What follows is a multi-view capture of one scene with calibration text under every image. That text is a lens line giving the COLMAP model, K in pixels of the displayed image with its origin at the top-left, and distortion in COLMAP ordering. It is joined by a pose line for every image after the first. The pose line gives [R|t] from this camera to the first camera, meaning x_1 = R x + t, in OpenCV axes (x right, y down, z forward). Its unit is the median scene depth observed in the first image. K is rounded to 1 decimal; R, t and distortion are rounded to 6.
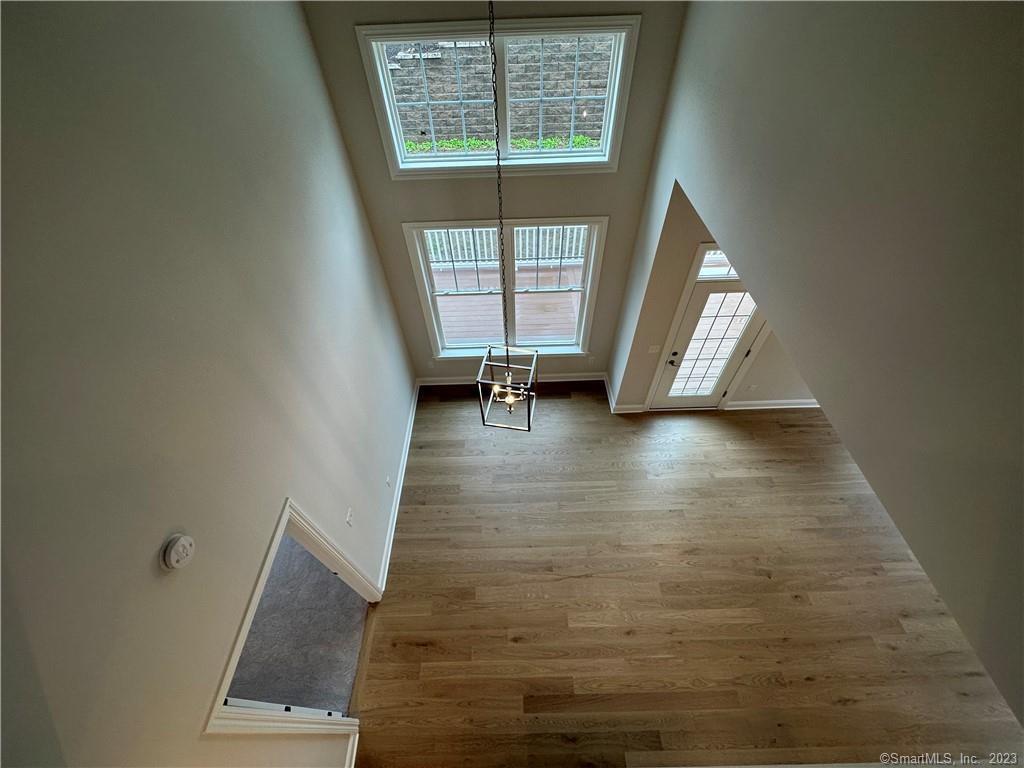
lens RADIAL K [[407.0, 0, 512.0], [0, 407.0, 384.0], [0, 0, 1]] dist [-0.000439, 0.000198]
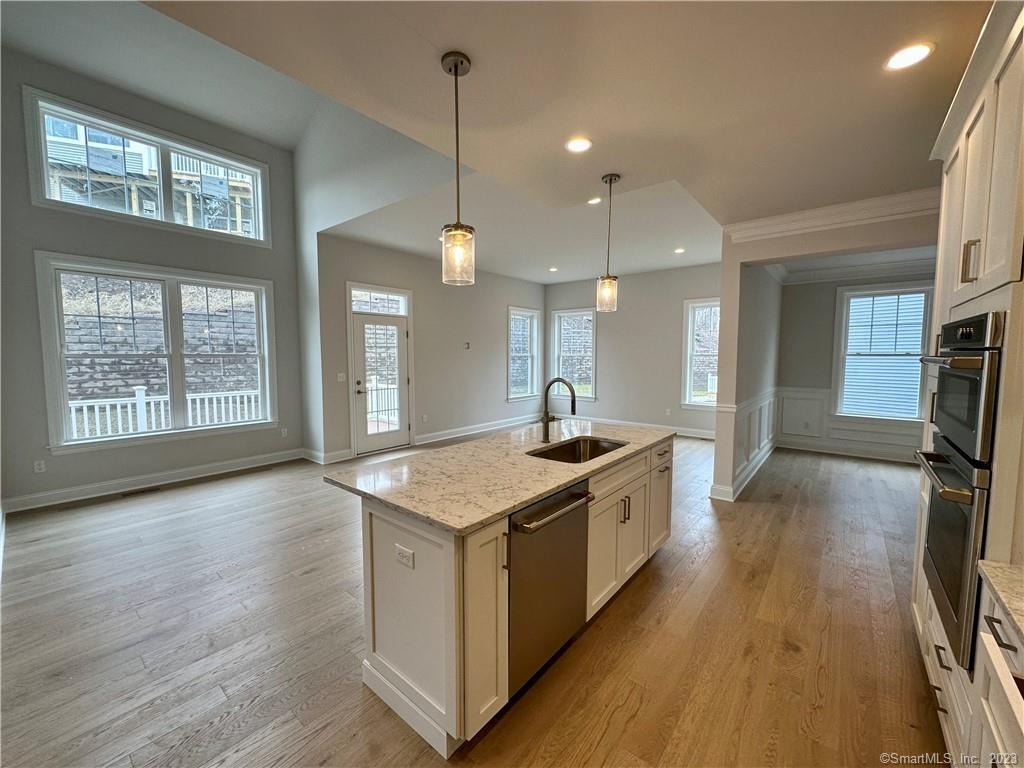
lens RADIAL K [[407.0, 0, 512.0], [0, 407.0, 384.0], [0, 0, 1]] dist [-0.000439, 0.000198]
pose [[0.647431, -0.026523, 0.761662, -0.241565], [0.566146, 0.685787, -0.457357, 0.757746], [-0.510207, 0.727319, 0.459016, 0.192613]]
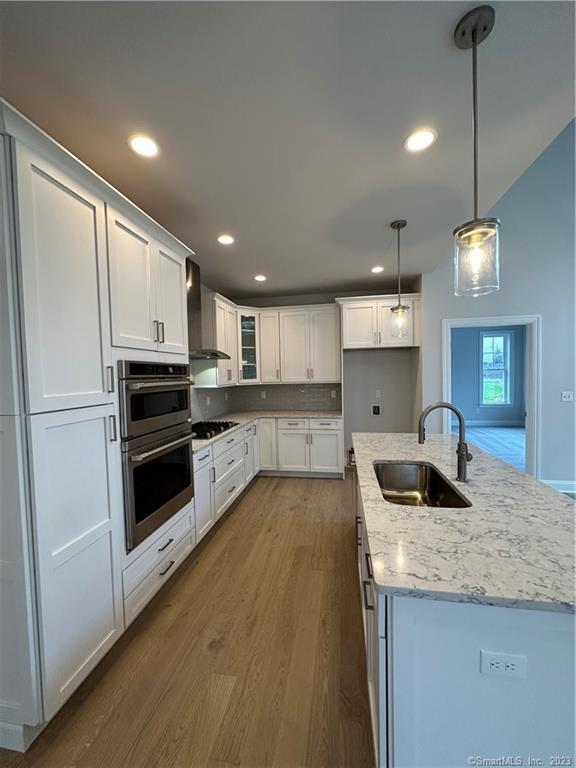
lens RADIAL K [[305.2, 0, 288.0], [0, 305.2, 384.0], [0, 0, 1]] dist [-0.000439, 0.000198]
pose [[-0.188572, 0.071495, -0.979454, 0.589185], [-0.727391, 0.659908, 0.188212, 0.587739], [0.659805, 0.747937, -0.072435, 0.295992]]
